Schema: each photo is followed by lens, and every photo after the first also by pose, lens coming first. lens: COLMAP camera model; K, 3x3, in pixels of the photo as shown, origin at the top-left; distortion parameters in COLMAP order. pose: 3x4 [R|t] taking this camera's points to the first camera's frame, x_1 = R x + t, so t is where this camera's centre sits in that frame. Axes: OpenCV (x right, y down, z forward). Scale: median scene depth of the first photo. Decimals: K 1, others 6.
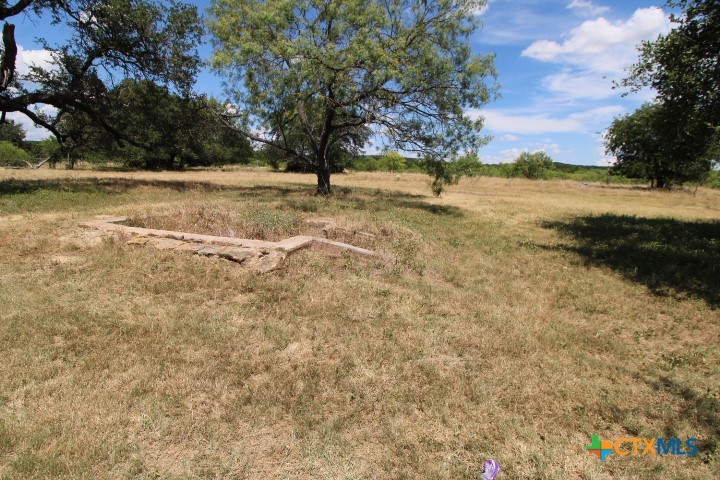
lens RADIAL K [[354.9, 0, 362.9], [0, 354.9, 240.9], [0, 0, 1]] dist [0.001062, -0.013163]
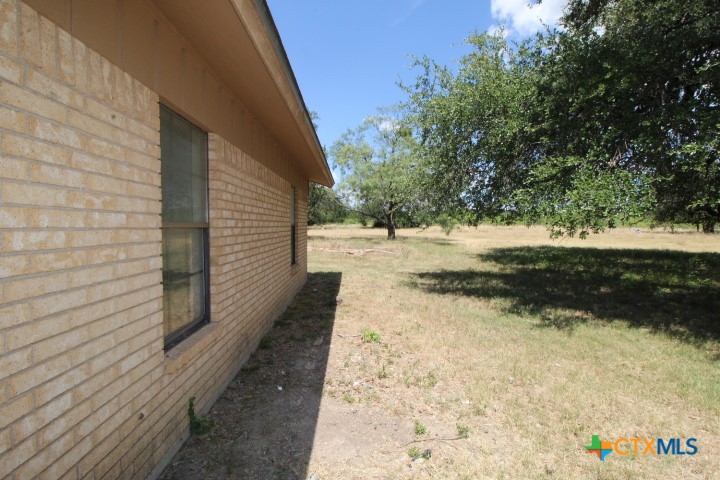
lens RADIAL K [[354.9, 0, 362.9], [0, 354.9, 240.9], [0, 0, 1]] dist [0.001062, -0.013163]
pose [[0.970203, -0.021641, -0.241324, 0.212740], [-0.015536, 0.988397, -0.151098, 0.166353], [0.241794, 0.150345, 0.958609, -0.837467]]
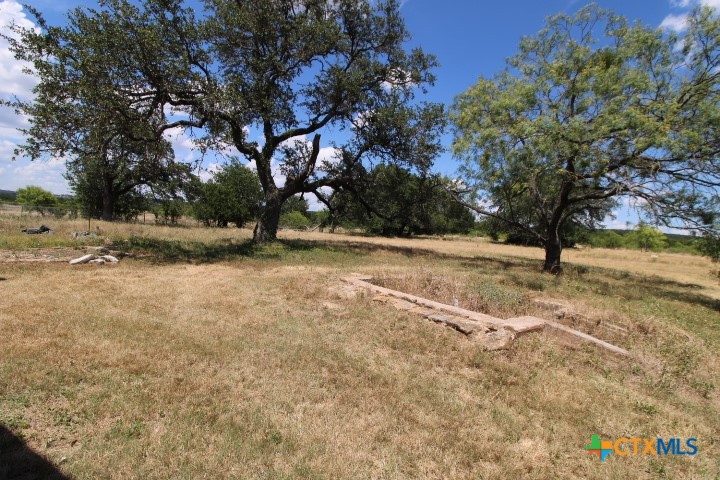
lens RADIAL K [[354.9, 0, 362.9], [0, 354.9, 240.9], [0, 0, 1]] dist [0.001062, -0.013163]
pose [[0.830655, 0.046882, -0.554810, -0.017152], [-0.152851, 0.977366, -0.146259, -0.002577], [0.535396, 0.206294, 0.819020, -0.016767]]
